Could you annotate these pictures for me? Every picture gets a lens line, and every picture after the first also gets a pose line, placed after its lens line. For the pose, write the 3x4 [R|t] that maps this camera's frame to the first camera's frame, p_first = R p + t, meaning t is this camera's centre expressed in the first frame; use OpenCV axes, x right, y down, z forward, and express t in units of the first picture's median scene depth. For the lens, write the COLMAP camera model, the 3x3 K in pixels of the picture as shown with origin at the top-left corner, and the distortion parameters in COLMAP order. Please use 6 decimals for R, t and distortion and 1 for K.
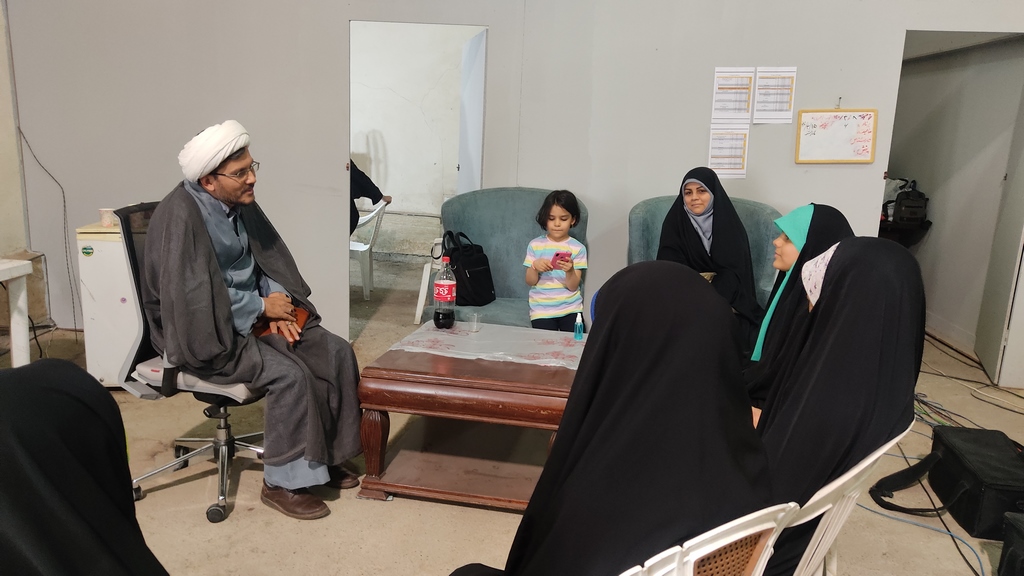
lens RADIAL K [[851.7, 0, 516.0], [0, 851.7, 283.7], [0, 0, 1]] dist [0.155436, -0.007864]
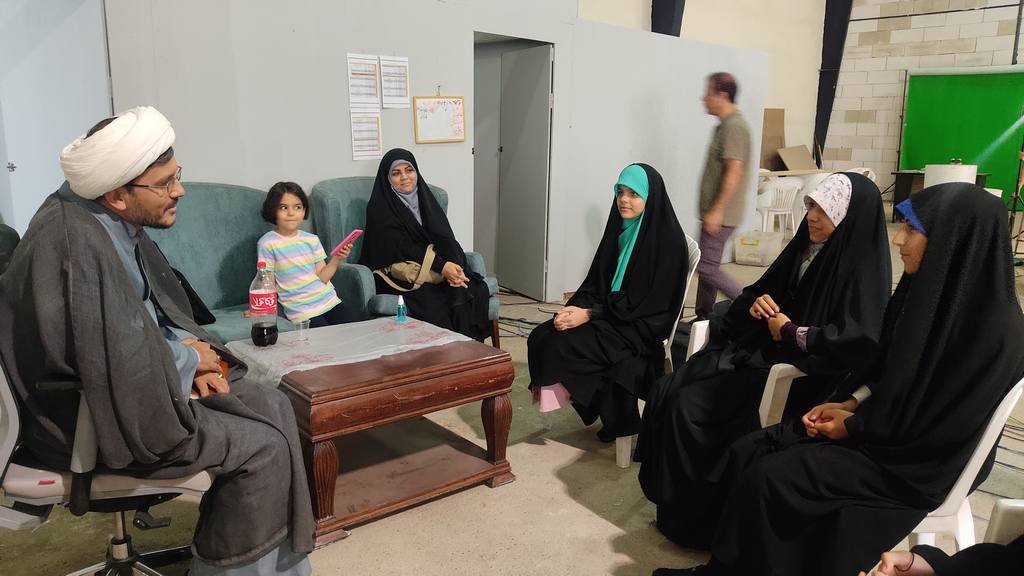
lens RADIAL K [[851.7, 0, 516.0], [0, 851.7, 283.7], [0, 0, 1]] dist [0.155436, -0.007864]
pose [[0.626910, -0.173204, 0.759595, -0.483811], [0.159018, 0.982897, 0.092880, -0.042308], [-0.762691, 0.062562, 0.643730, 0.194465]]
